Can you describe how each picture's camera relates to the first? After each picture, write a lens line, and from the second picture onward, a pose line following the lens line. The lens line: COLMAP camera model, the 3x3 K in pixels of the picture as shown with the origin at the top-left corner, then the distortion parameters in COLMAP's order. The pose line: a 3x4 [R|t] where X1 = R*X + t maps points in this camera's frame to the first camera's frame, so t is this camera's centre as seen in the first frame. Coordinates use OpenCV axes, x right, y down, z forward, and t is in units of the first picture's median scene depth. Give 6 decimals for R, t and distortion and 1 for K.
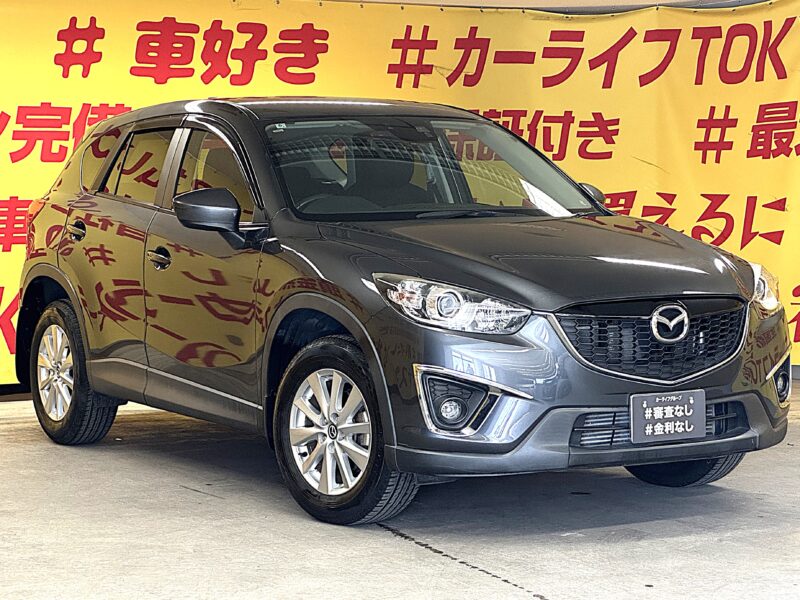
lens RADIAL K [[1887.9, 0, 411.9], [0, 1887.9, 301.5], [0, 0, 1]] dist [0.067320, 0.948300]
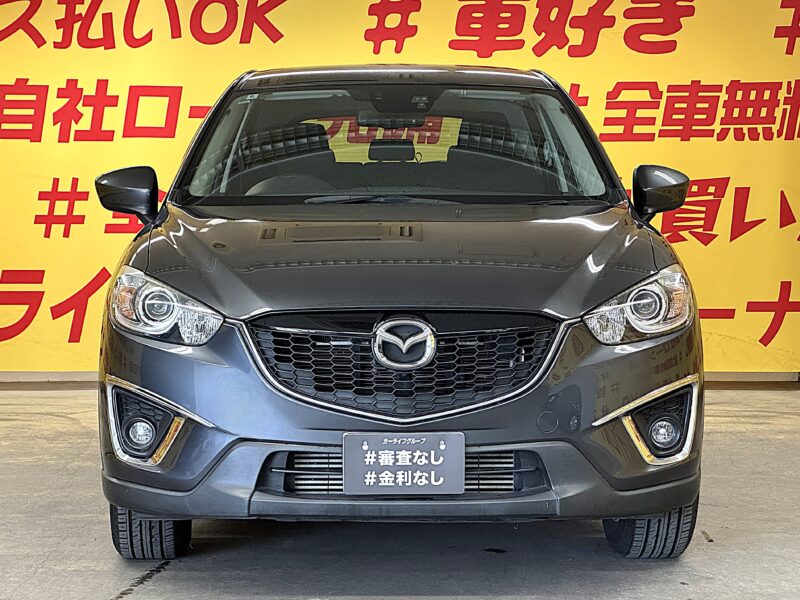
lens RADIAL K [[1887.9, 0, 411.9], [0, 1887.9, 301.5], [0, 0, 1]] dist [0.067320, 0.948300]
pose [[0.855416, 0.042153, -0.516223, 0.413523], [-0.038969, 0.999096, 0.017007, -0.014712], [0.516473, 0.005569, 0.856286, 0.260198]]
